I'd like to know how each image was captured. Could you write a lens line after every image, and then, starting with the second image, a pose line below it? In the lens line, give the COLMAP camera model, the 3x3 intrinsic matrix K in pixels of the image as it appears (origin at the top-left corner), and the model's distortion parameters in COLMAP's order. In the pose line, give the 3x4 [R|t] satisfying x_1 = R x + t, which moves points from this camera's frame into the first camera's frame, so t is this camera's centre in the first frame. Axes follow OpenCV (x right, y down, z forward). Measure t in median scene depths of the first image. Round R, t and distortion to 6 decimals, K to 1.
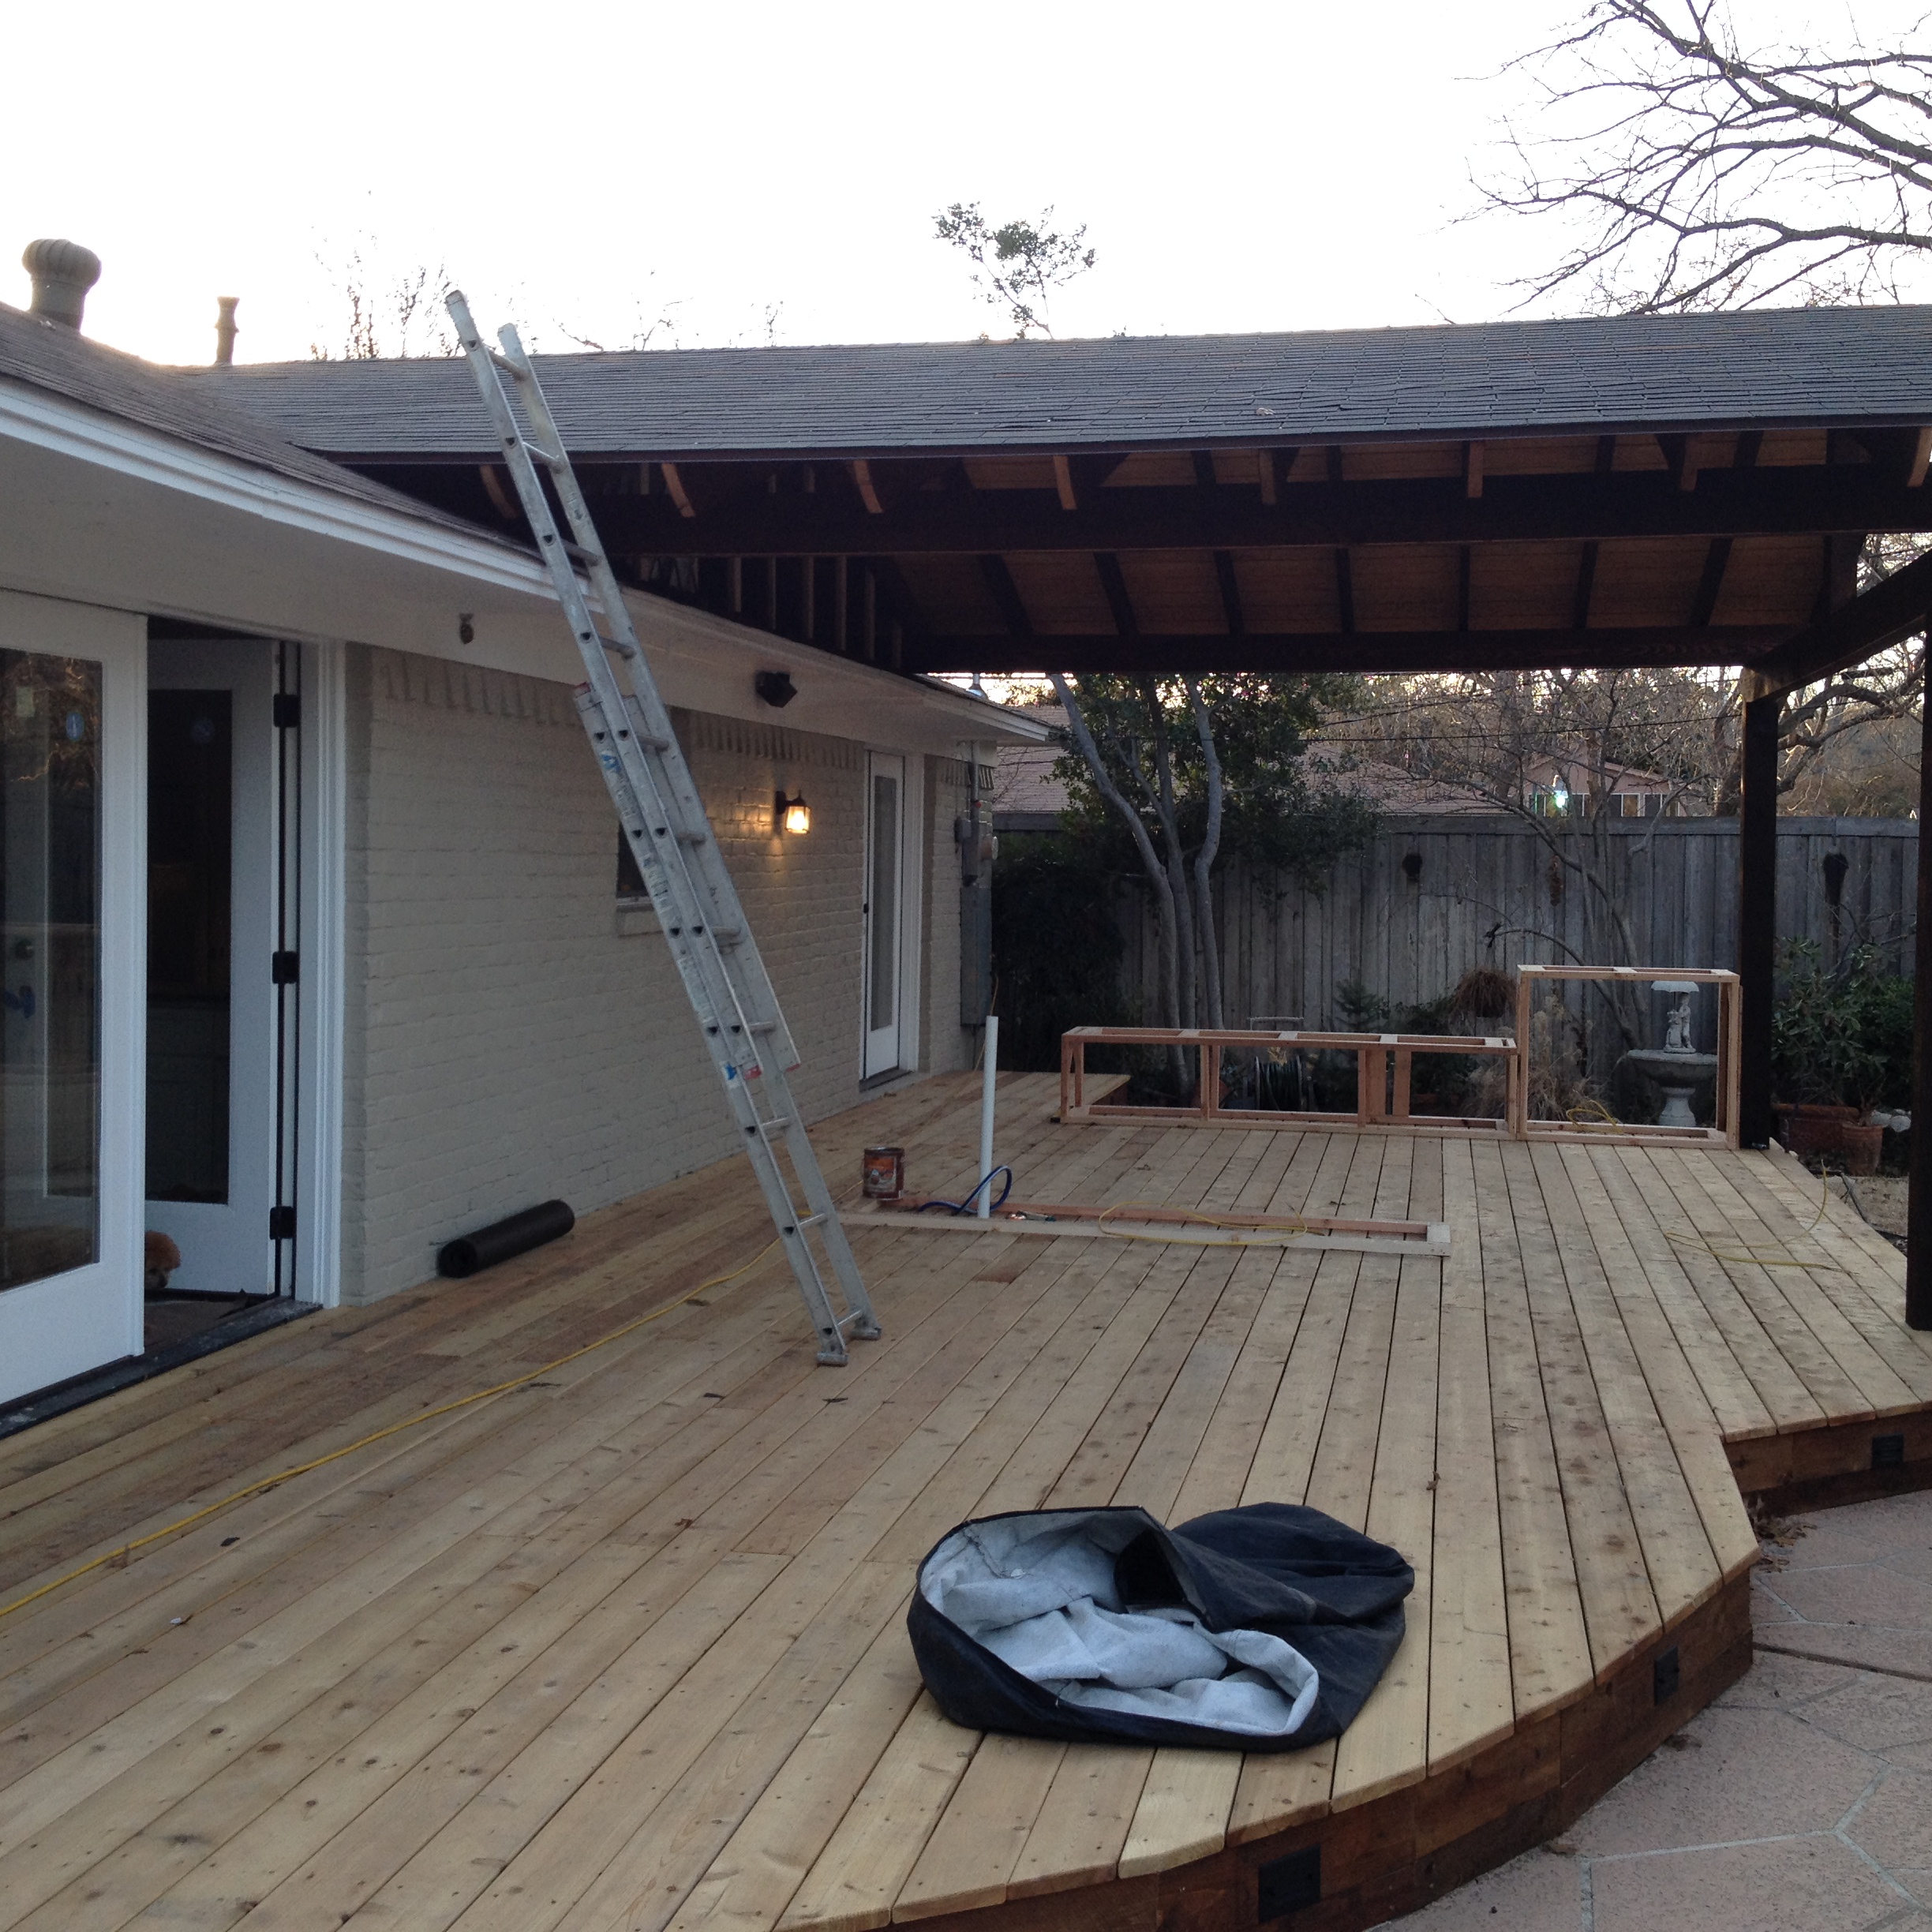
lens RADIAL K [[2498.9, 0, 969.6], [0, 2498.9, 974.6], [0, 0, 1]] dist [0.068483, 0.000000]
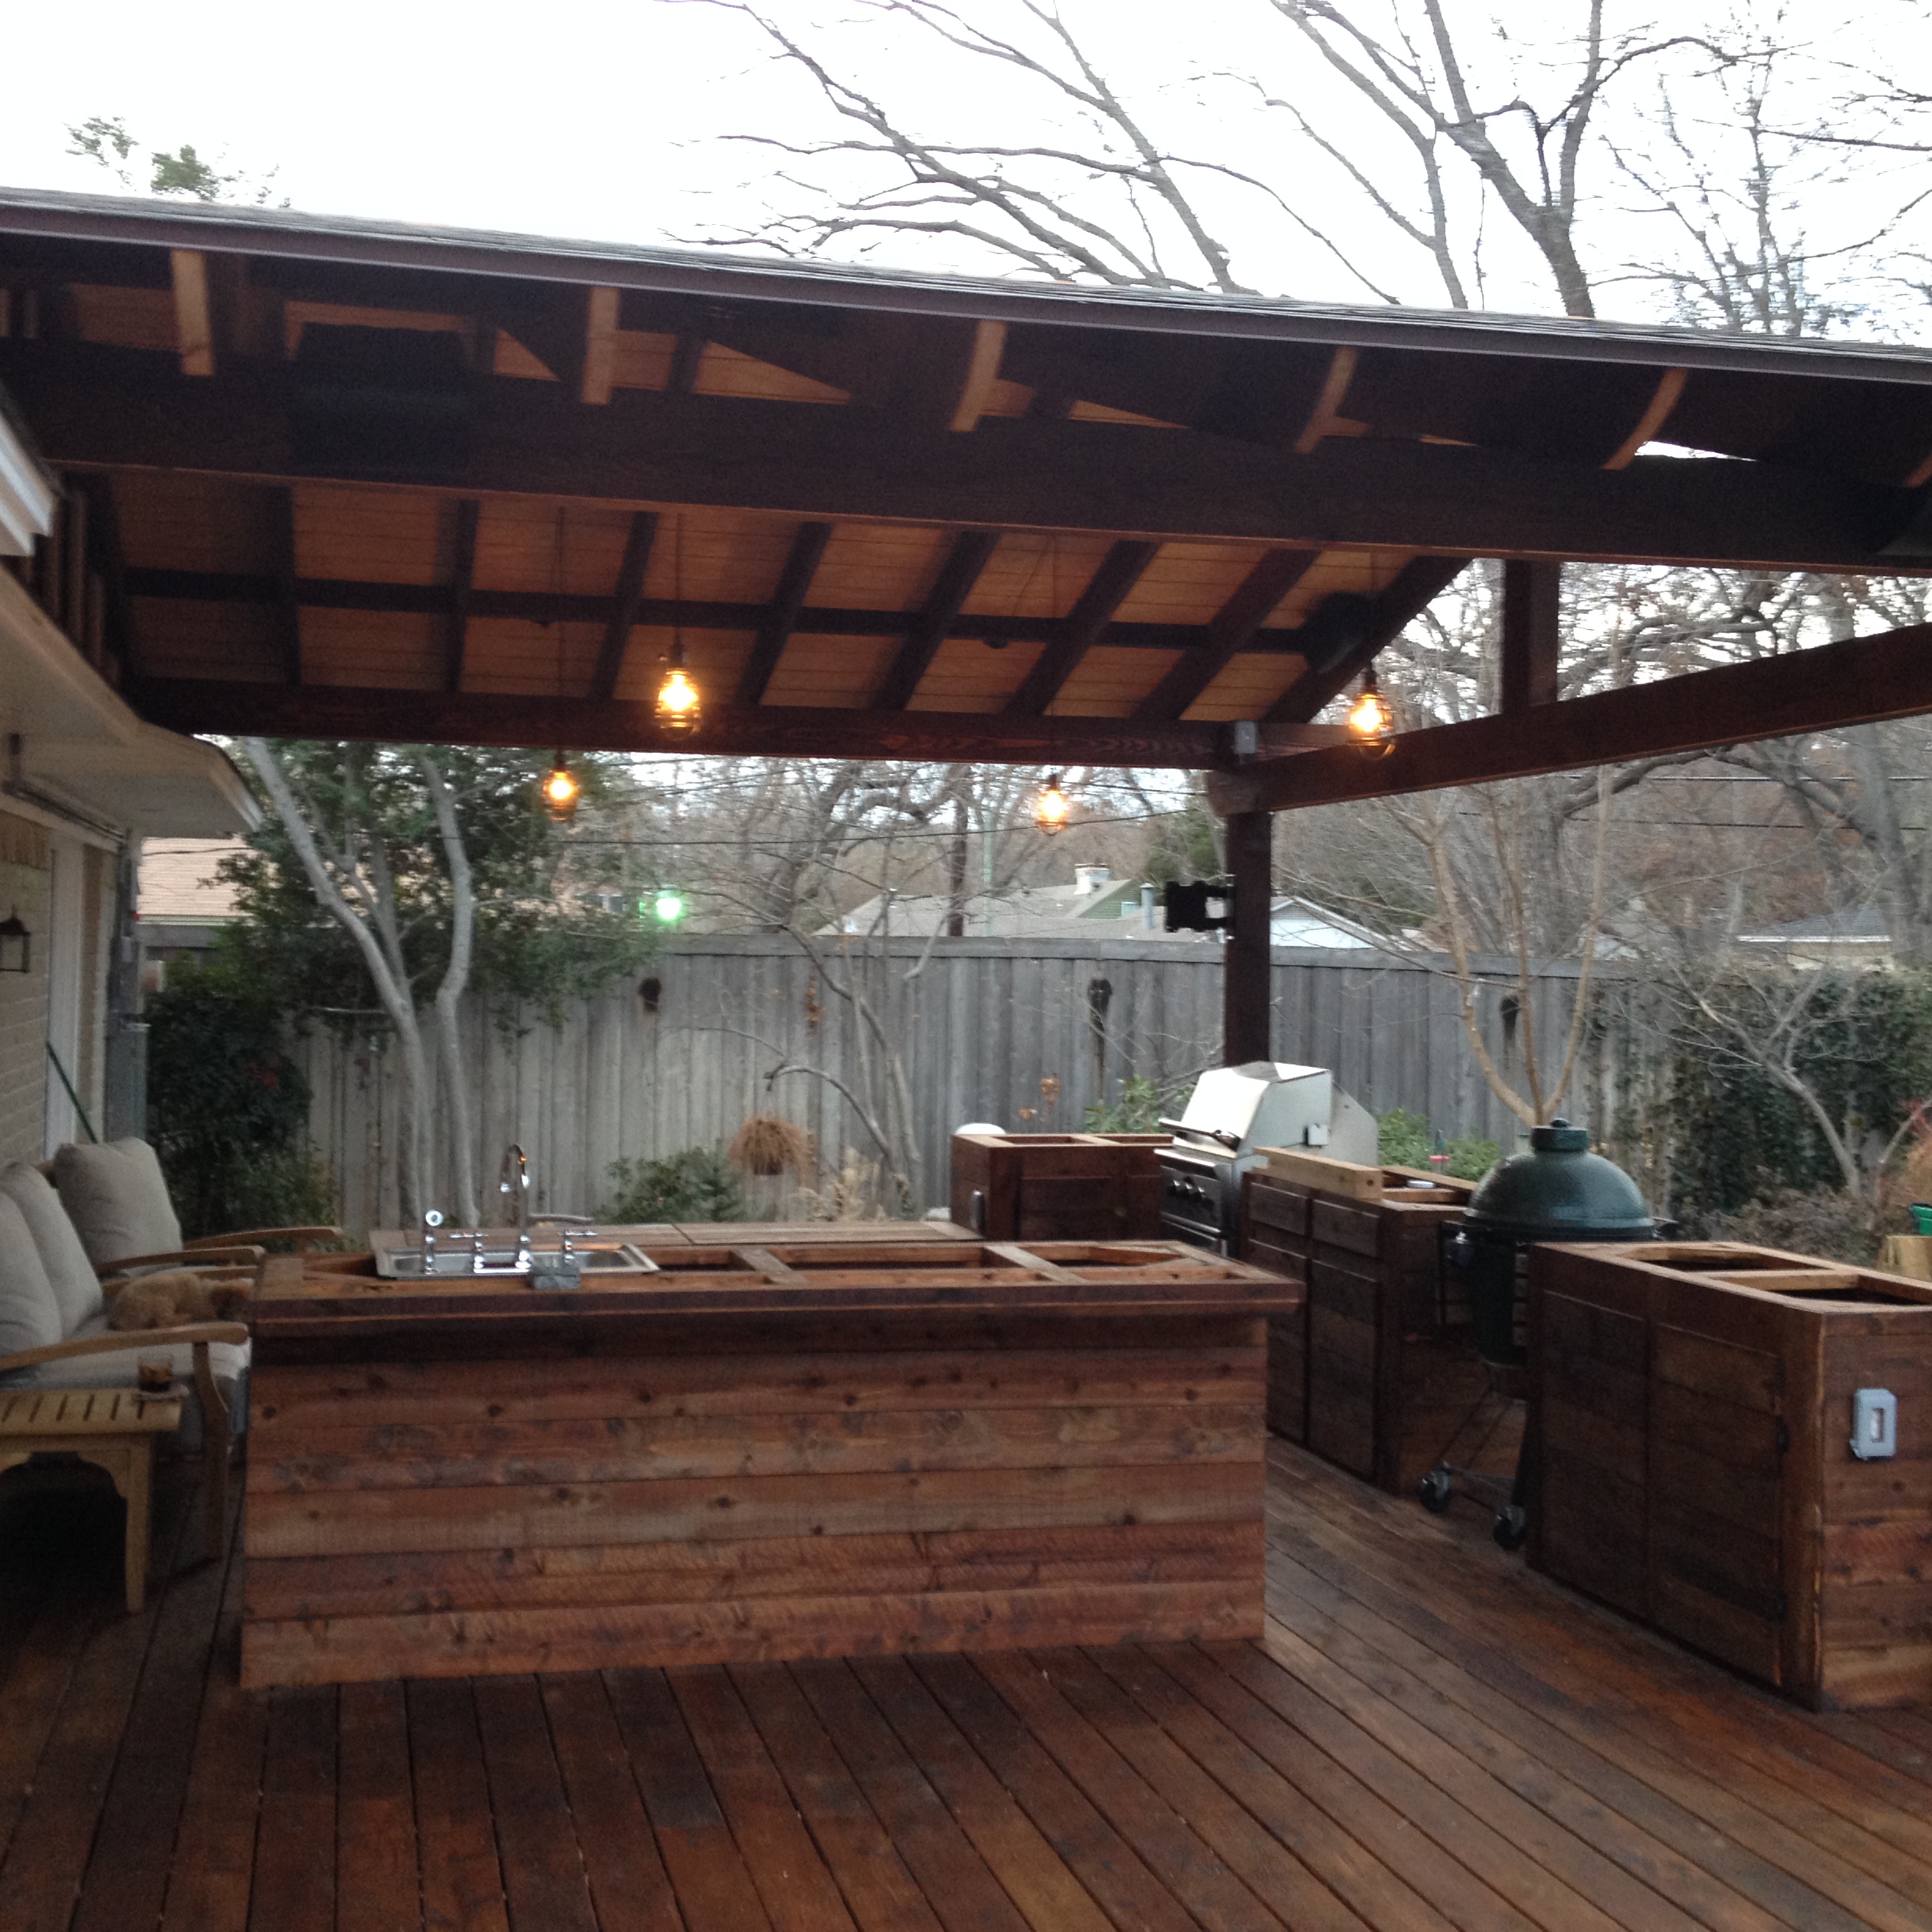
lens RADIAL K [[2498.9, 0, 955.5], [0, 2498.9, 968.0], [0, 0, 1]] dist [0.068483, 0.000000]
pose [[0.913382, -0.000058, 0.407104, -0.070948], [0.017195, 0.999113, -0.038437, -0.018010], [-0.406740, 0.042108, 0.912573, 0.198131]]
